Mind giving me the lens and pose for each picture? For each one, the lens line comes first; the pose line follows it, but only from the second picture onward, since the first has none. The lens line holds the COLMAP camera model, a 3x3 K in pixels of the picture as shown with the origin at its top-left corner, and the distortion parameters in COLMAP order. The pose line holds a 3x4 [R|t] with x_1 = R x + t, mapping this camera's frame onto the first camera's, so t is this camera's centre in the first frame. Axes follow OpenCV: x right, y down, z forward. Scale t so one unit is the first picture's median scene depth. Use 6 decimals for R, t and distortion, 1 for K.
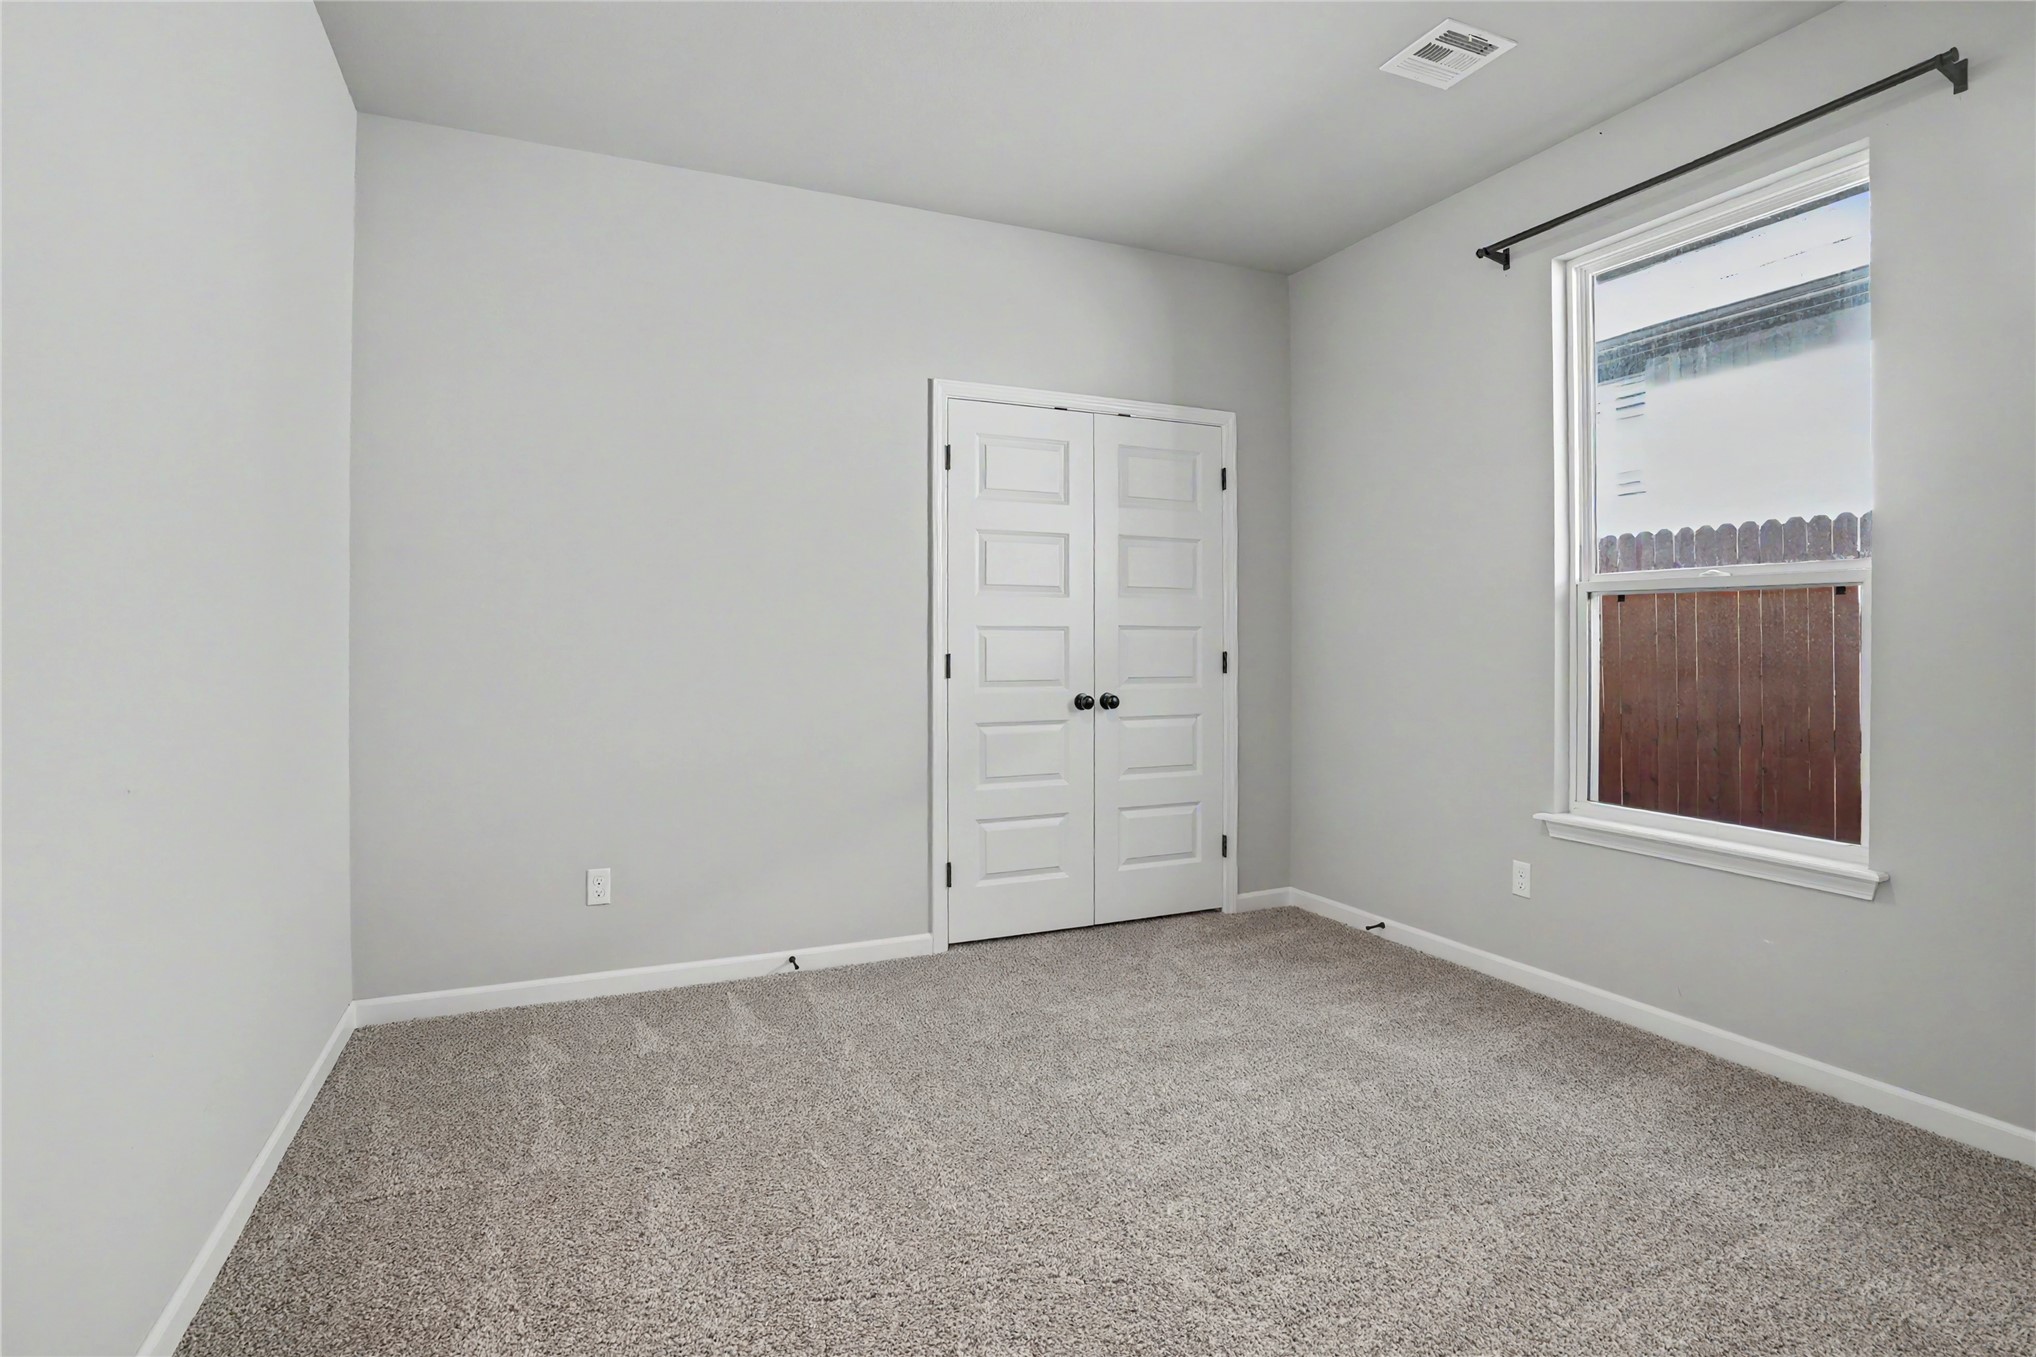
lens RADIAL K [[959.1, 0, 1022.8], [0, 959.1, 668.1], [0, 0, 1]] dist [-0.058273, 0.024204]
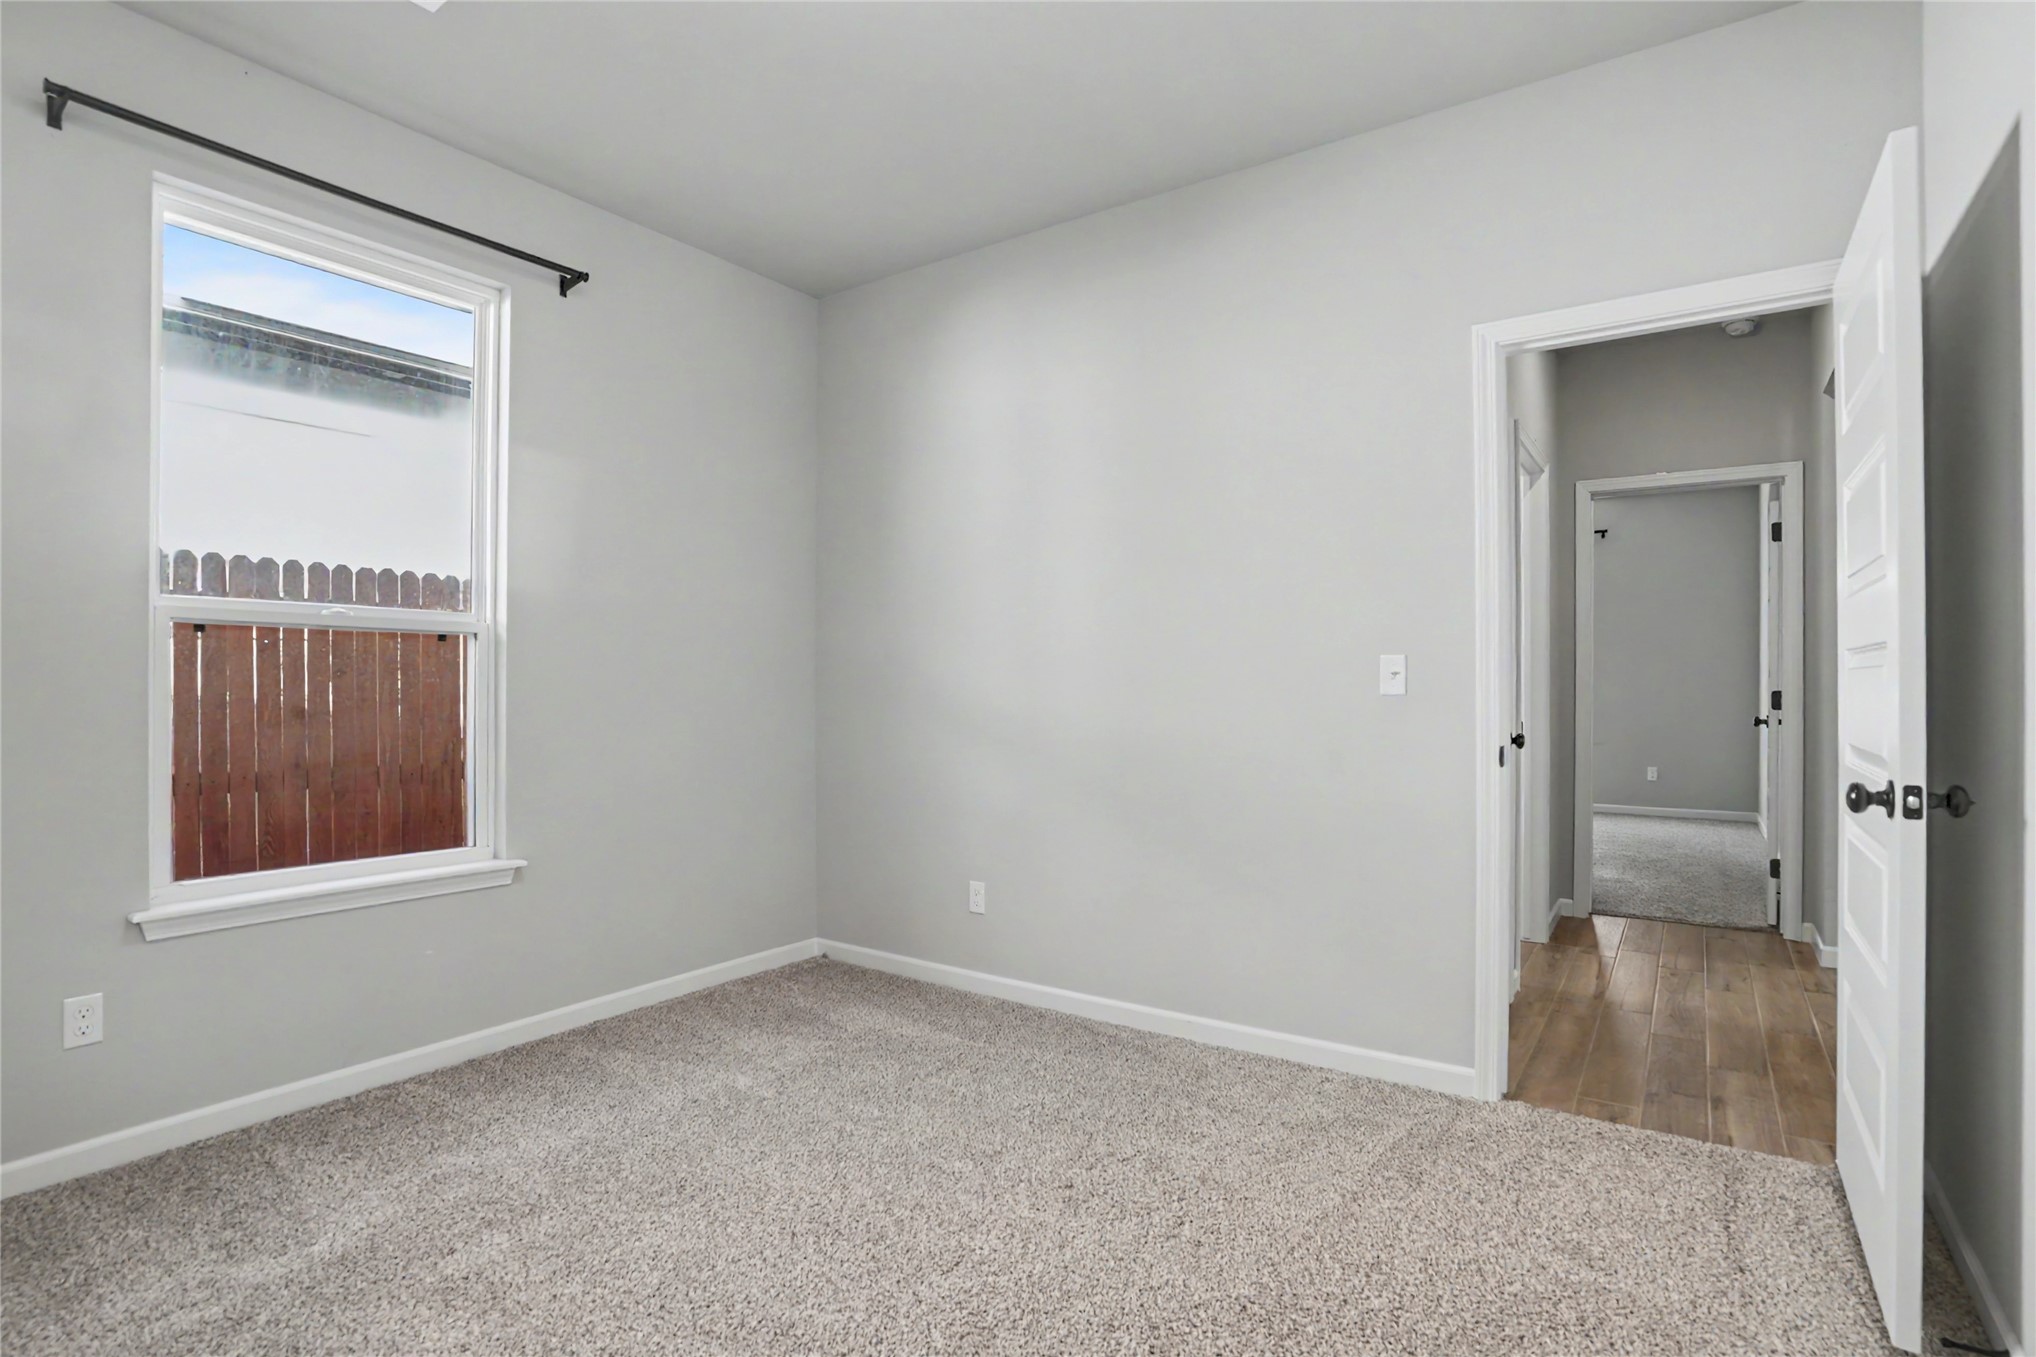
lens RADIAL K [[959.1, 0, 1022.8], [0, 959.1, 668.1], [0, 0, 1]] dist [-0.058273, 0.024204]
pose [[-0.499988, 0.012795, 0.865938, -0.495960], [0.014729, 0.999872, -0.006269, -0.025773], [-0.865907, 0.009620, -0.500113, 0.889716]]
